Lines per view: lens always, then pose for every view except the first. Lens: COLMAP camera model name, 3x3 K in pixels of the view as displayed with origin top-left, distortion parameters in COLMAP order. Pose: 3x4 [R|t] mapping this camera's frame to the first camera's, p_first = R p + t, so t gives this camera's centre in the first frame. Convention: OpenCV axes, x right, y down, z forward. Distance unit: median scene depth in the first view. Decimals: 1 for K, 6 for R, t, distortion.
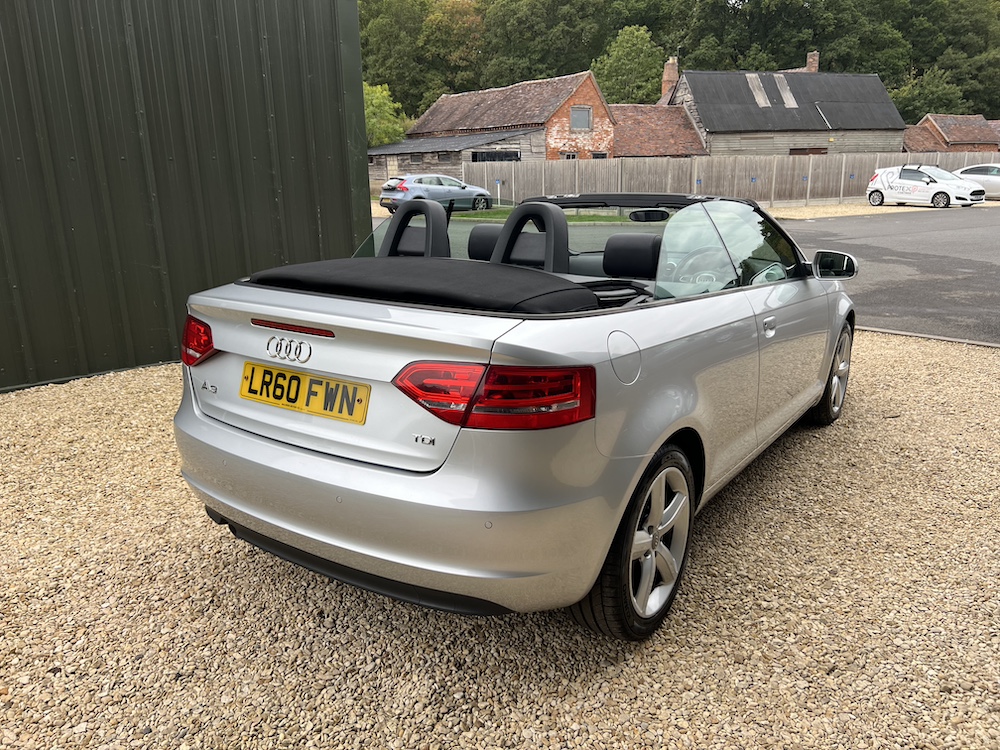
lens RADIAL K [[817.1, 0, 503.5], [0, 817.1, 371.0], [0, 0, 1]] dist [0.048330, -0.066895]
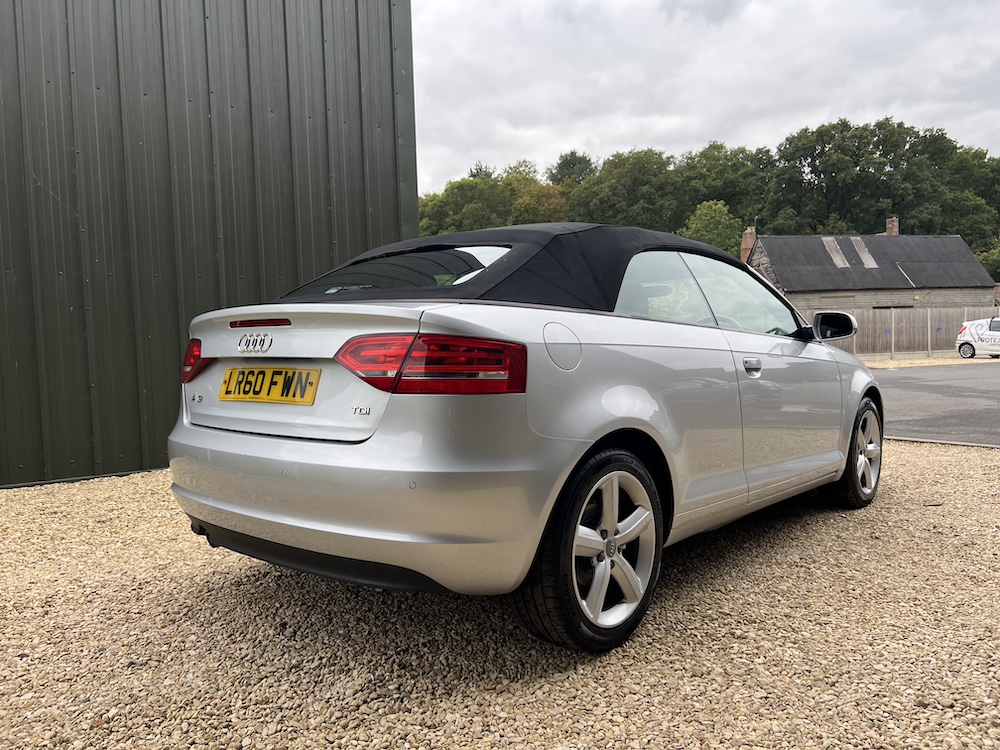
lens RADIAL K [[817.1, 0, 503.5], [0, 817.1, 371.0], [0, 0, 1]] dist [0.048330, -0.066895]
pose [[0.992298, -0.007769, -0.123630, 0.176734], [-0.019601, 0.975611, -0.218629, 0.212167], [0.122313, 0.219369, 0.967945, -0.011100]]
